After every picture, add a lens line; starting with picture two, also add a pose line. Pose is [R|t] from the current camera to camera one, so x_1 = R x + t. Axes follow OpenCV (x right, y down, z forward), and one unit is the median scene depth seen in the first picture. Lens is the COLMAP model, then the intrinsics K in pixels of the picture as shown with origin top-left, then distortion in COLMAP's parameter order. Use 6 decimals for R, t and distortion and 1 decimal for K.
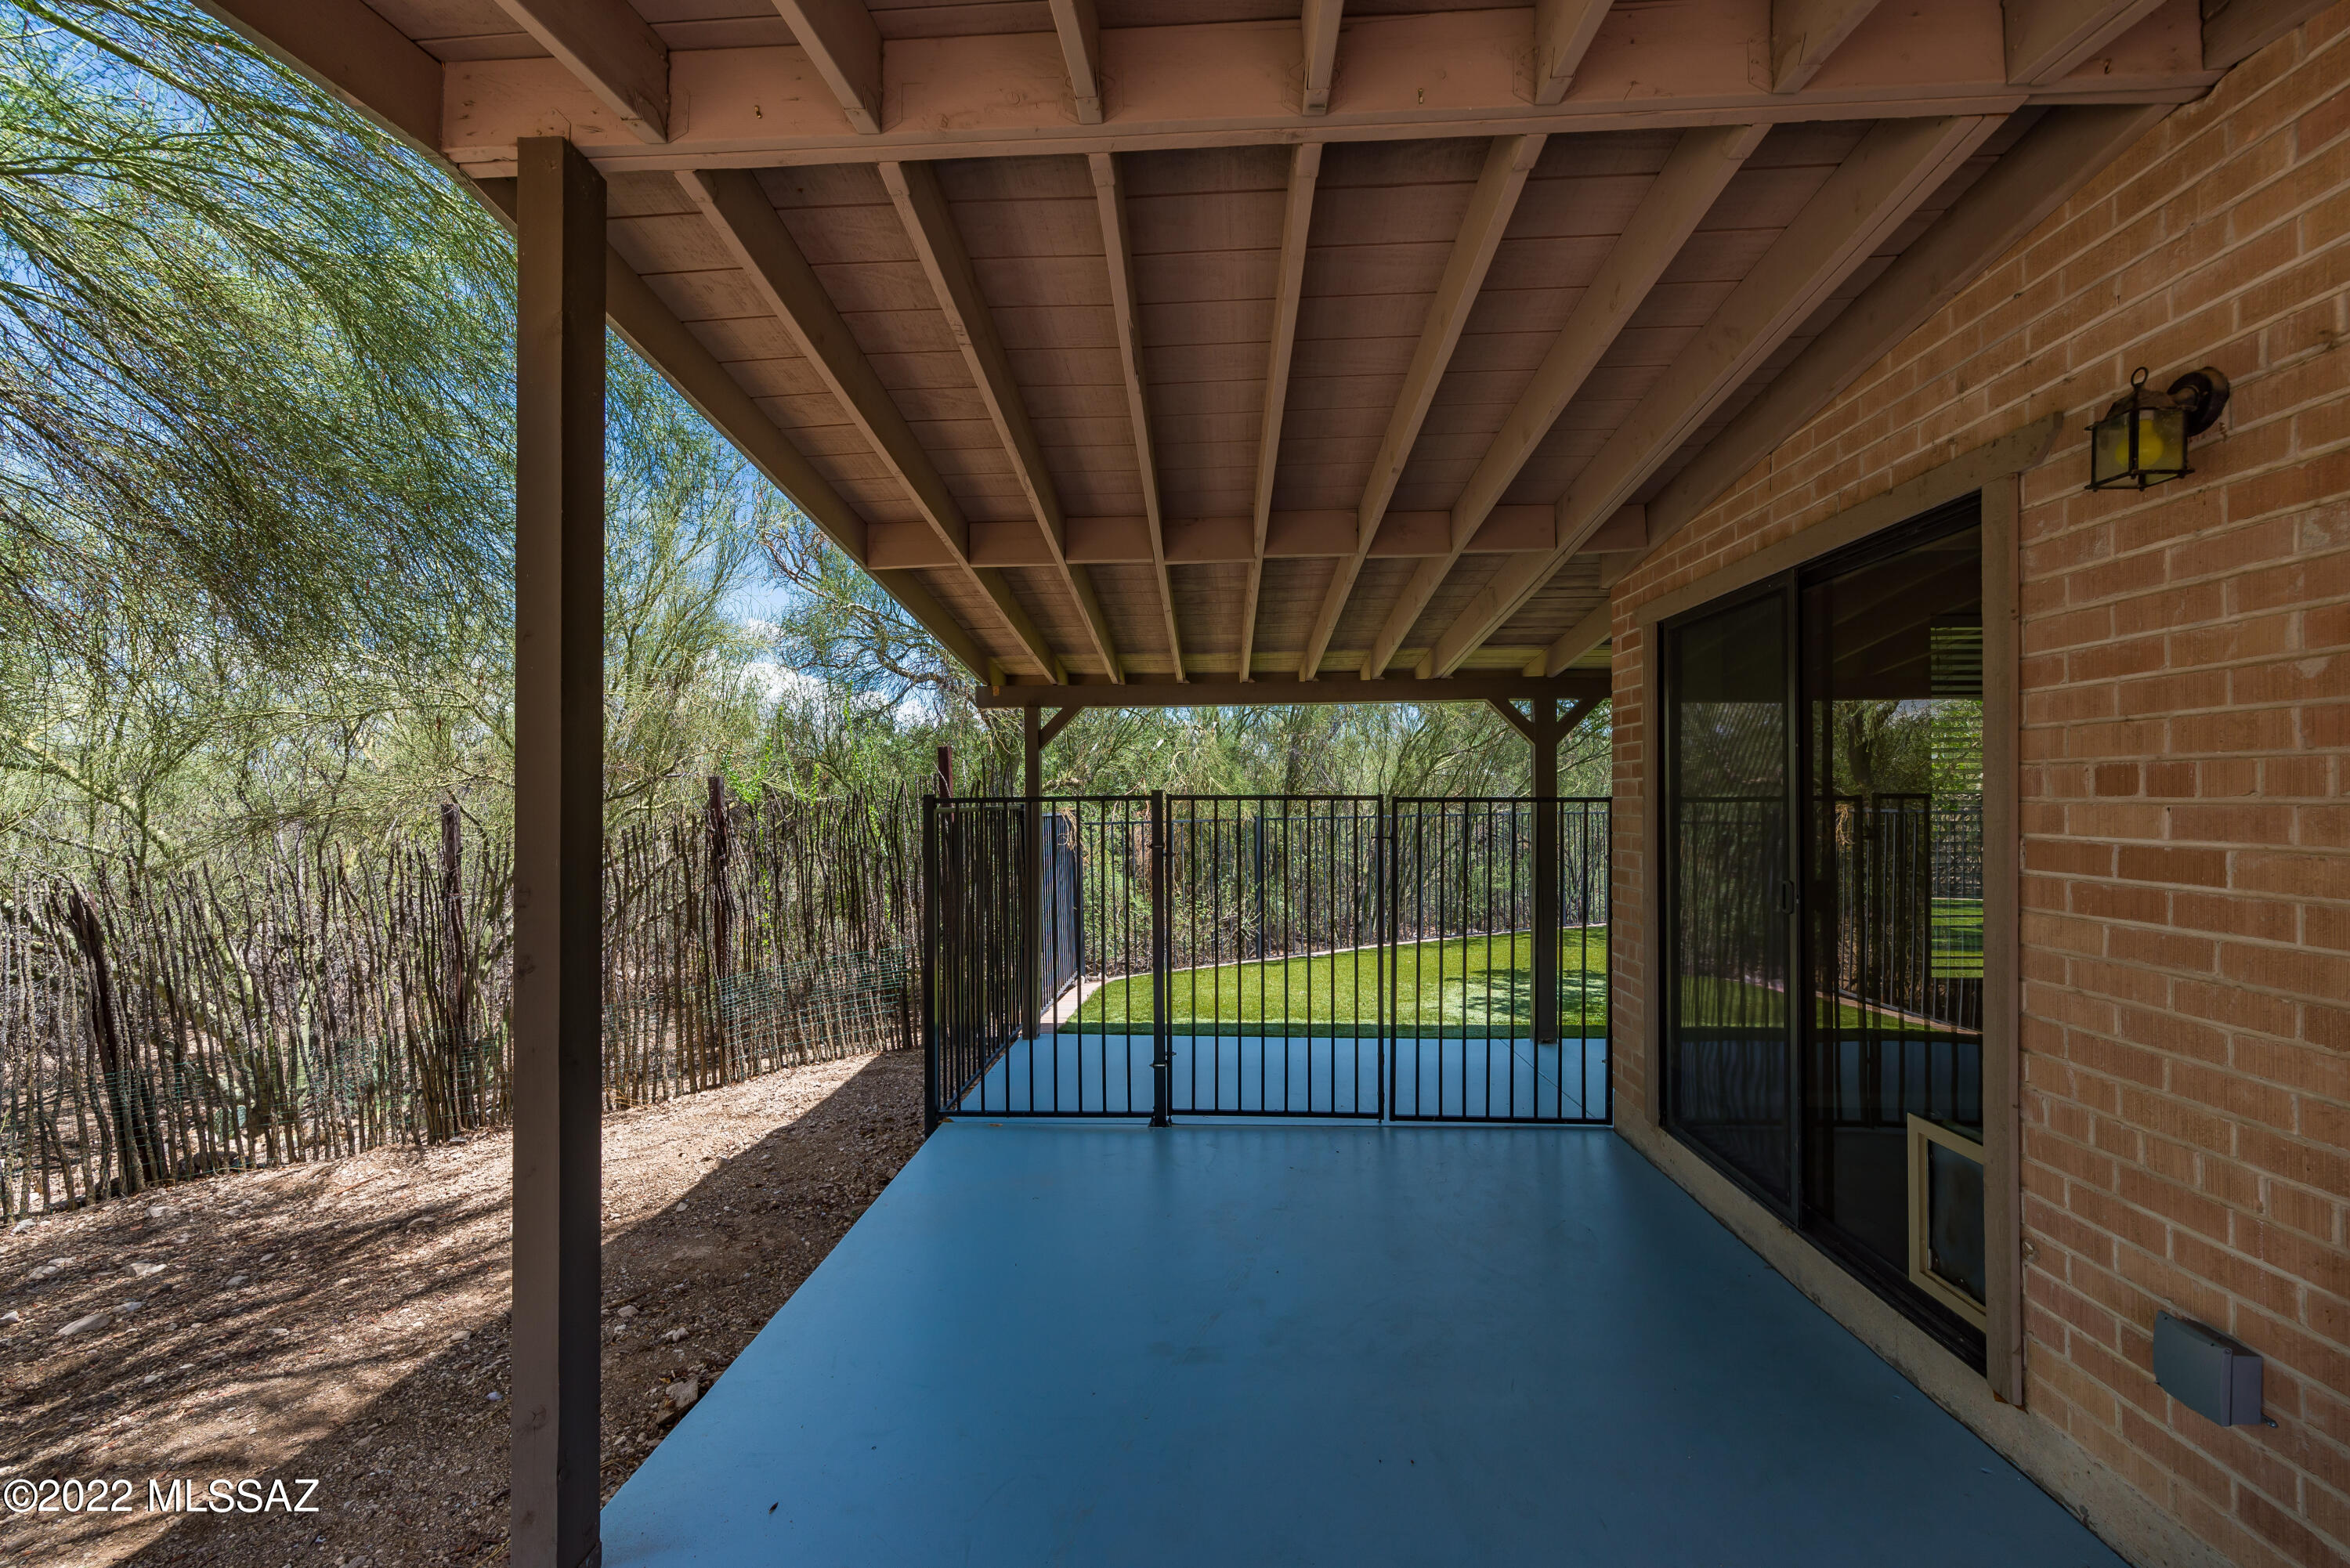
lens RADIAL K [[1018.6, 0, 1177.9], [0, 1018.6, 791.8], [0, 0, 1]] dist [0.002908, 0.000188]
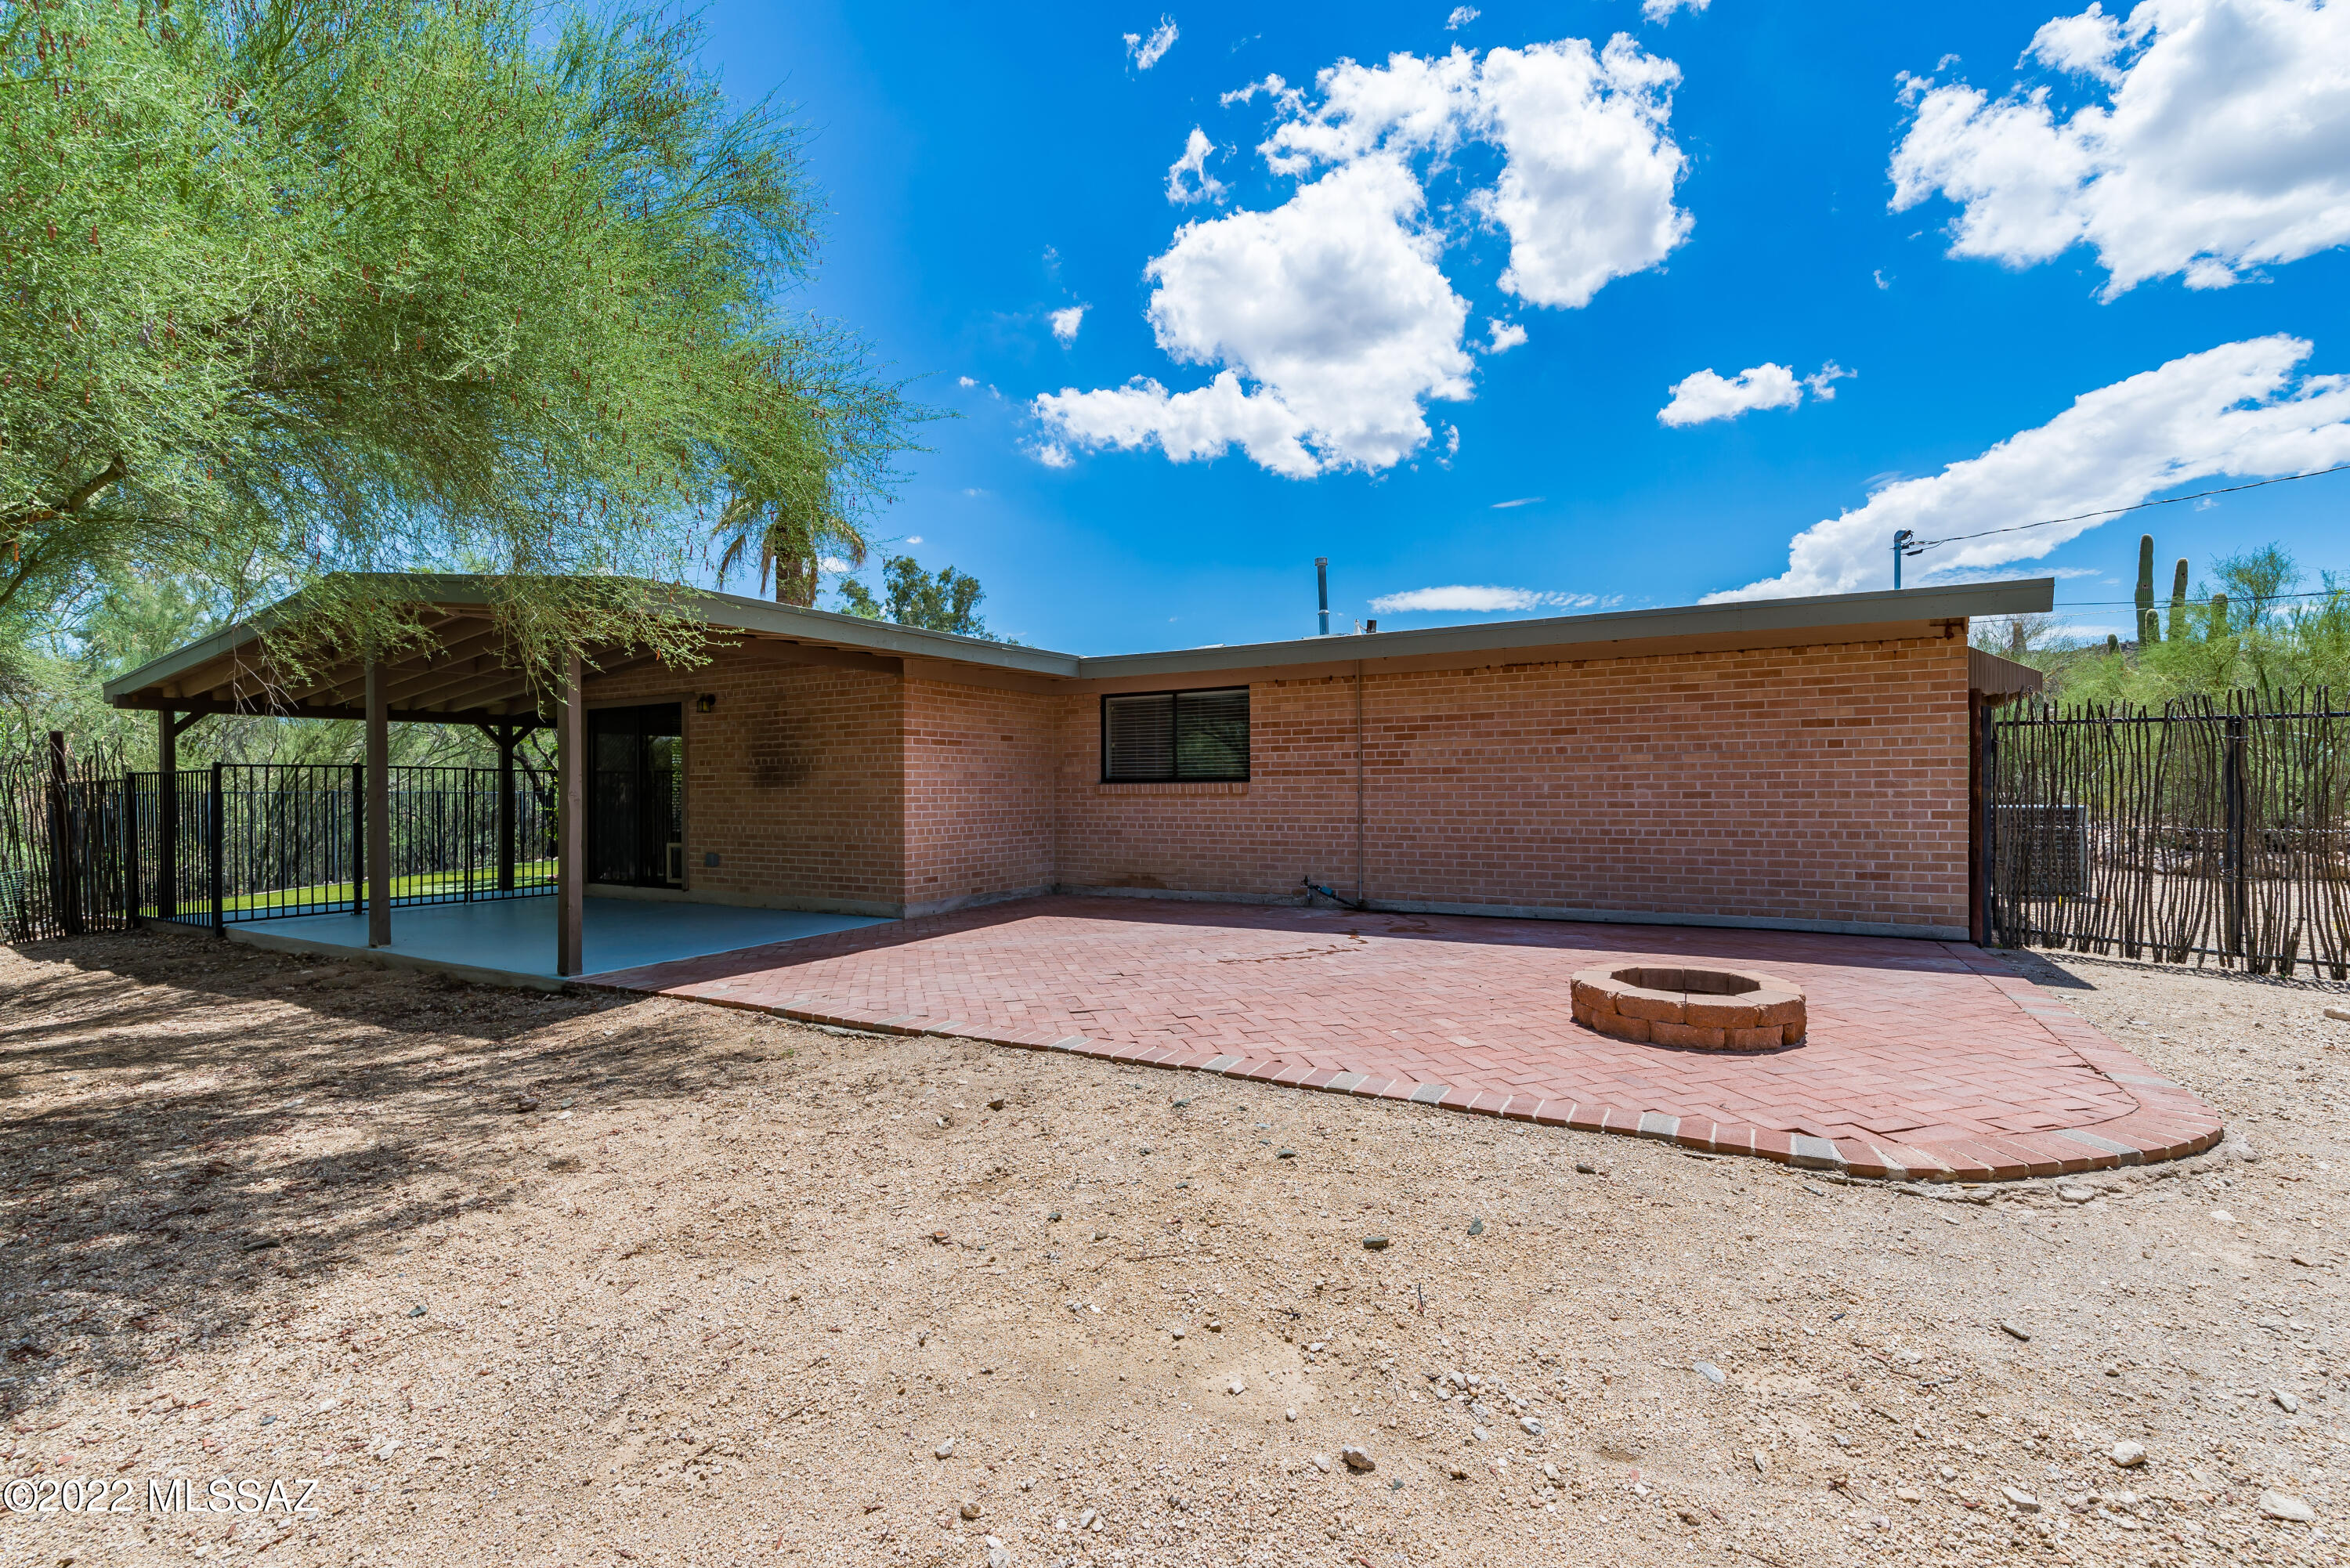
lens RADIAL K [[1018.6, 0, 1177.9], [0, 1018.6, 791.8], [0, 0, 1]] dist [0.002908, 0.000188]
pose [[0.428505, -0.002982, 0.903534, -1.628555], [0.001529, 0.999996, 0.002576, 0.078283], [-0.903538, 0.000278, 0.428508, -2.023286]]
